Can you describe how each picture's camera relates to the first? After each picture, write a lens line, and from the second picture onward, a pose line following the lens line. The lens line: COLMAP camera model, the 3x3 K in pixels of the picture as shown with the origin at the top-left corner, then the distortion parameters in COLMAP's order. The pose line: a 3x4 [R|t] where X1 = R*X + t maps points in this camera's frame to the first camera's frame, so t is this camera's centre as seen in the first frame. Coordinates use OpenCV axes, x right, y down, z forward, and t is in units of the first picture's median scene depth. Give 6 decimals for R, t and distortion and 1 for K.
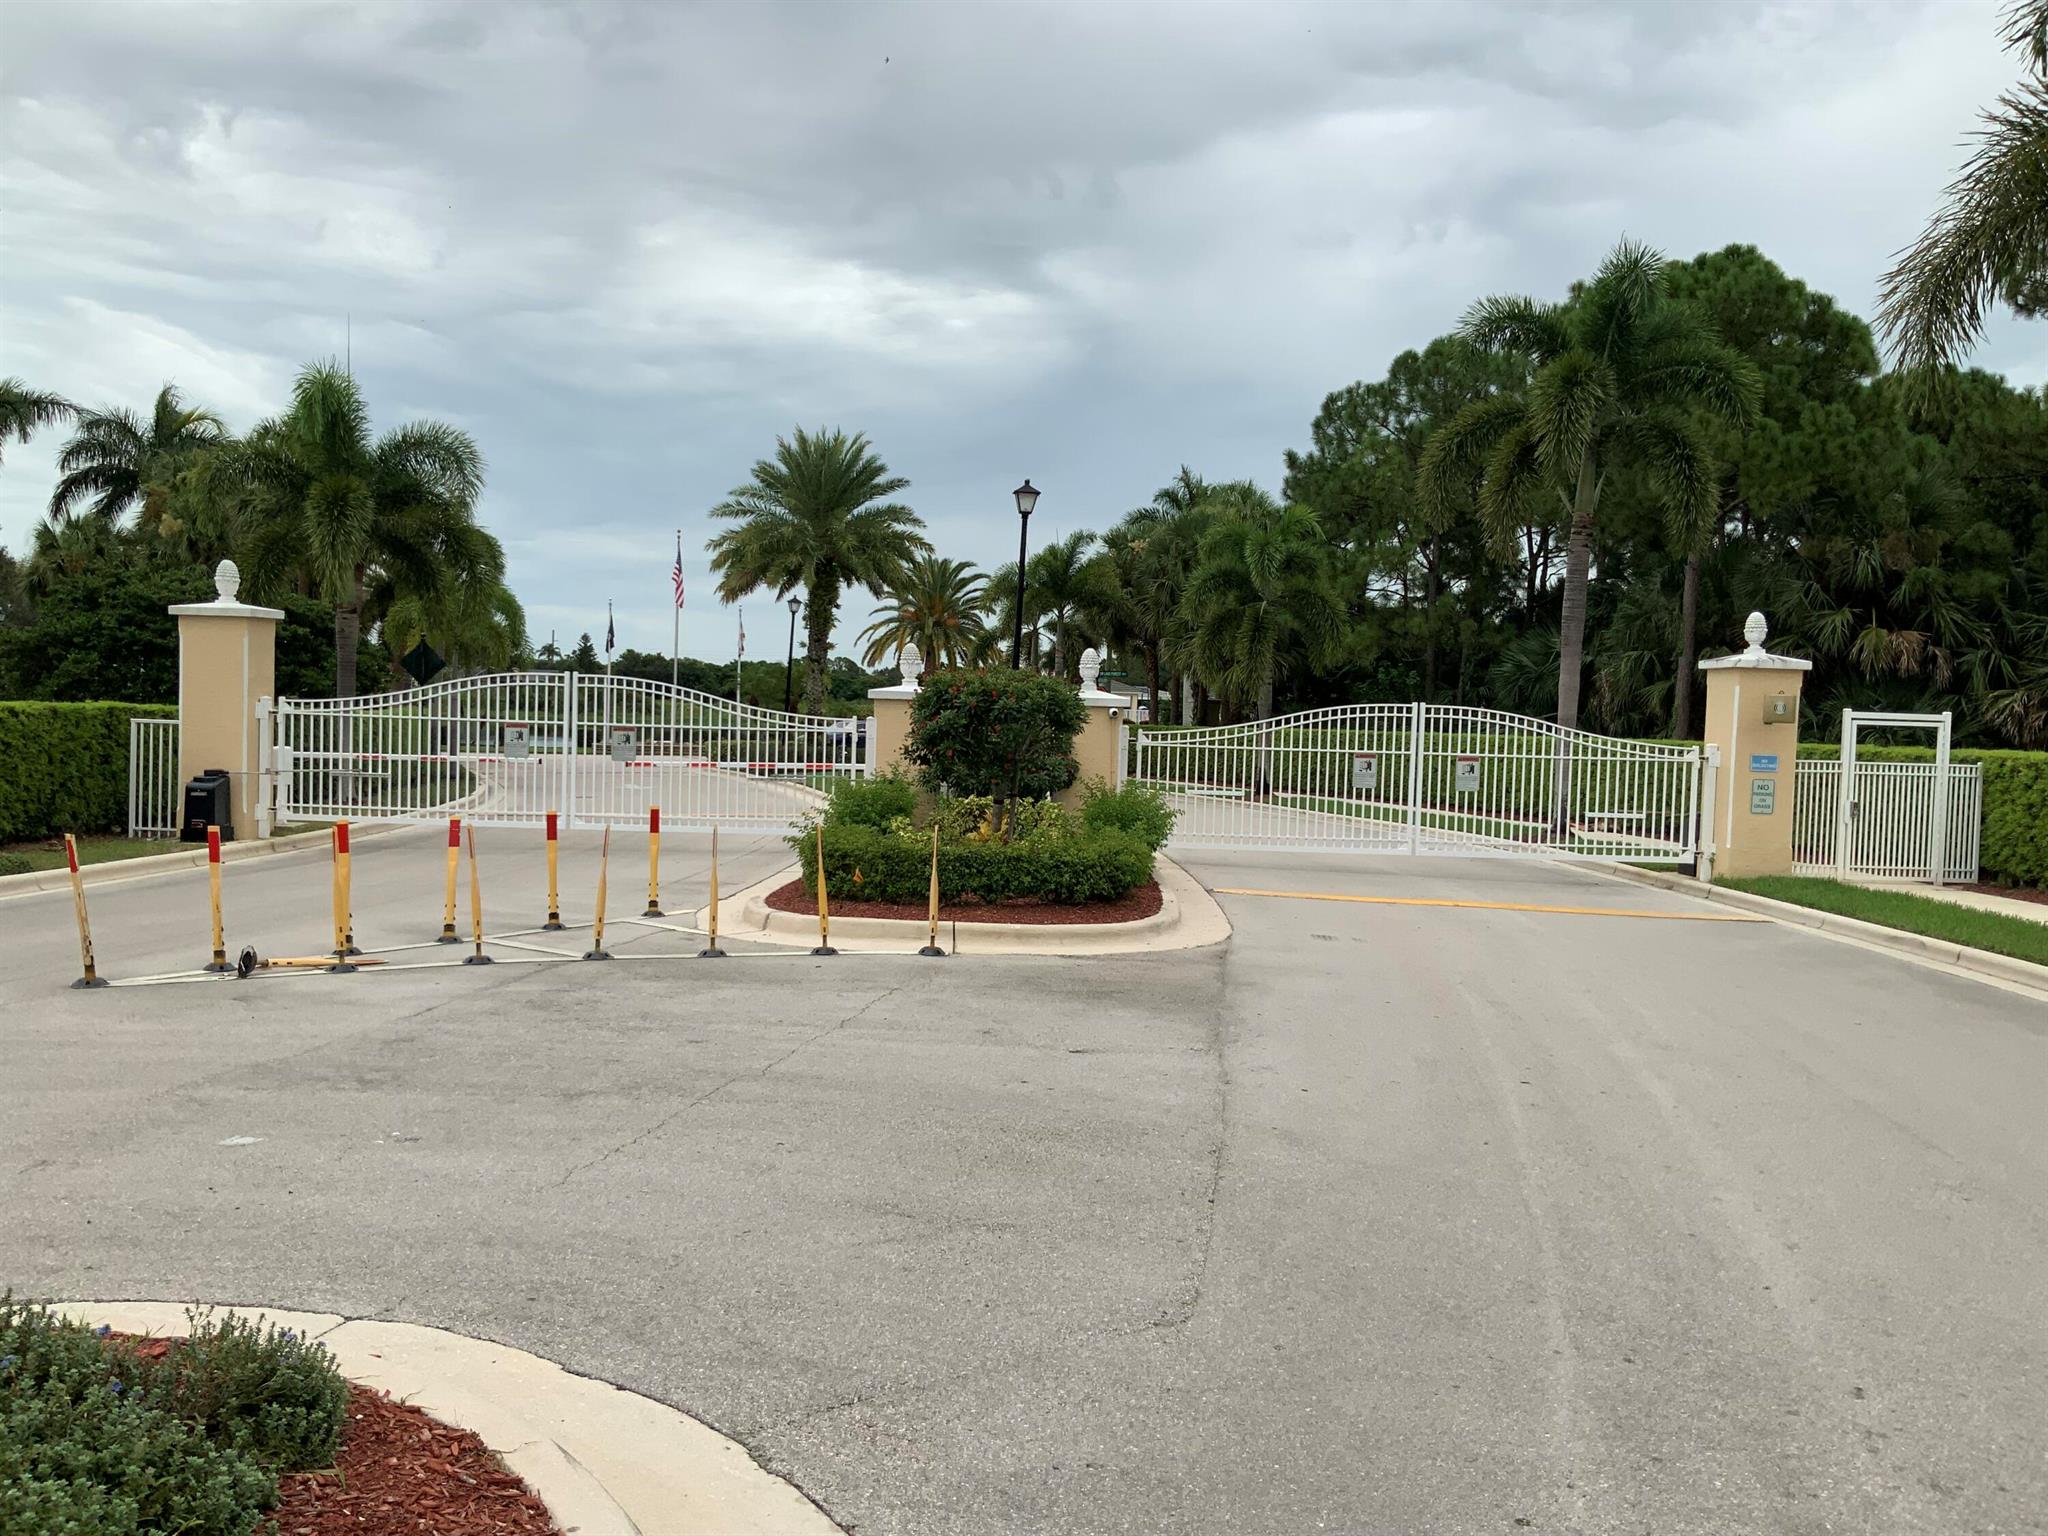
lens RADIAL K [[1714.5, 0, 1024.0], [0, 1714.5, 768.0], [0, 0, 1]] dist [0.039831, -0.079840]
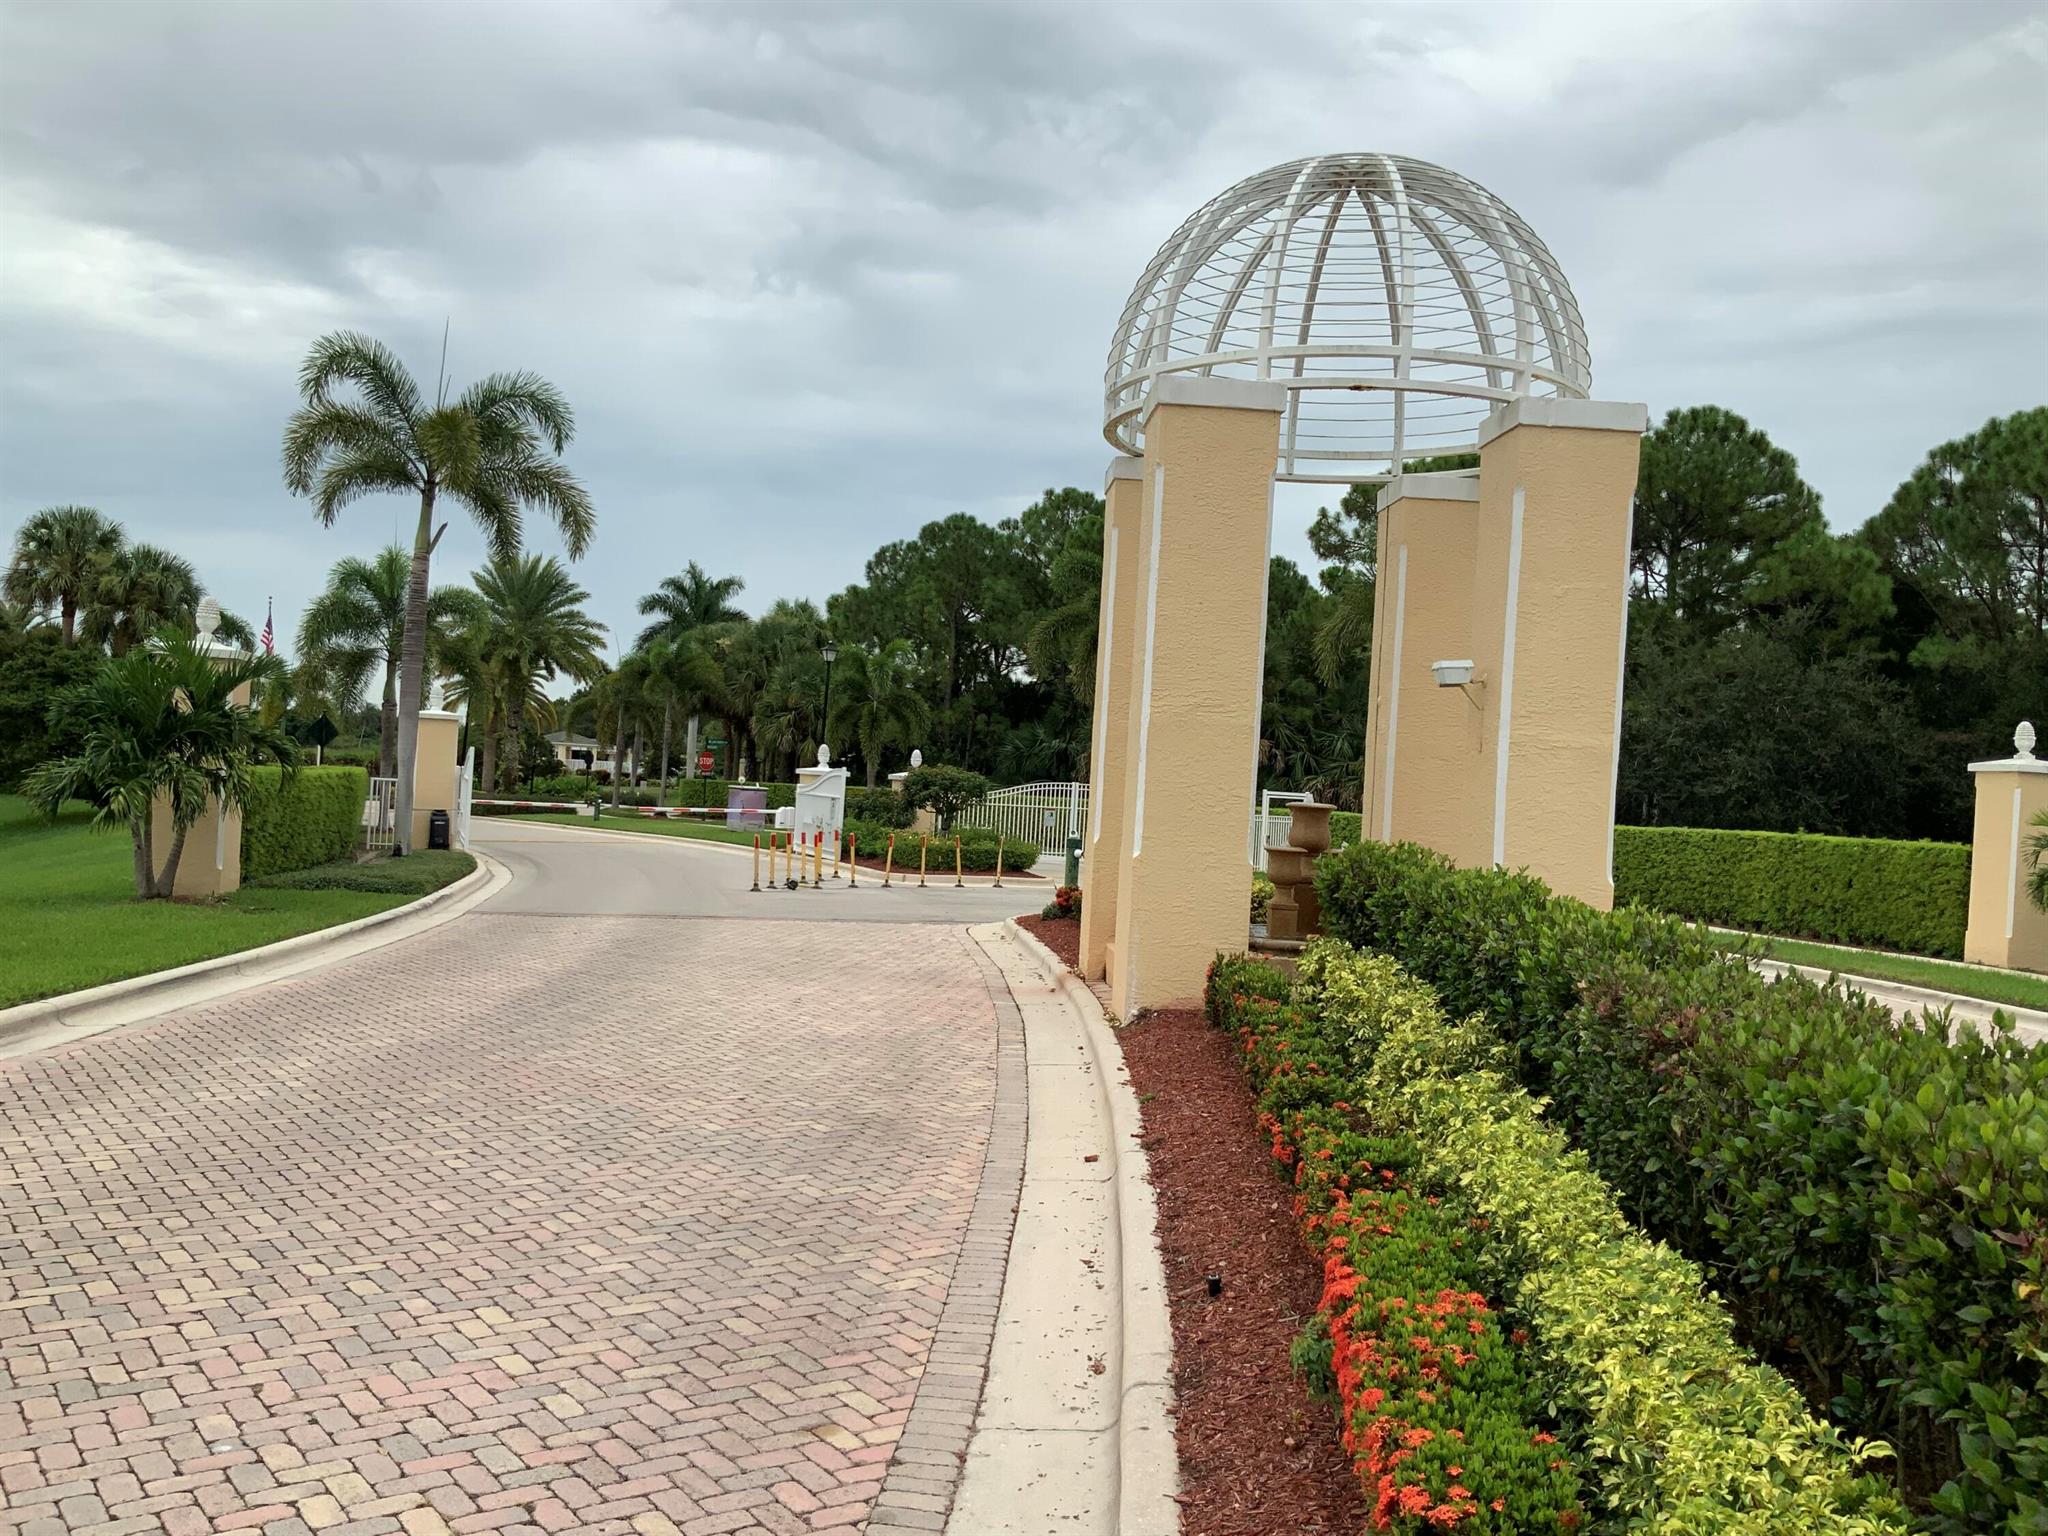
lens RADIAL K [[1714.5, 0, 1024.0], [0, 1714.5, 768.0], [0, 0, 1]] dist [0.039831, -0.079840]
pose [[0.927962, 0.025152, 0.371825, -0.250601], [-0.014638, 0.999410, -0.031074, 0.003576], [-0.372387, 0.023393, 0.927783, -0.362857]]
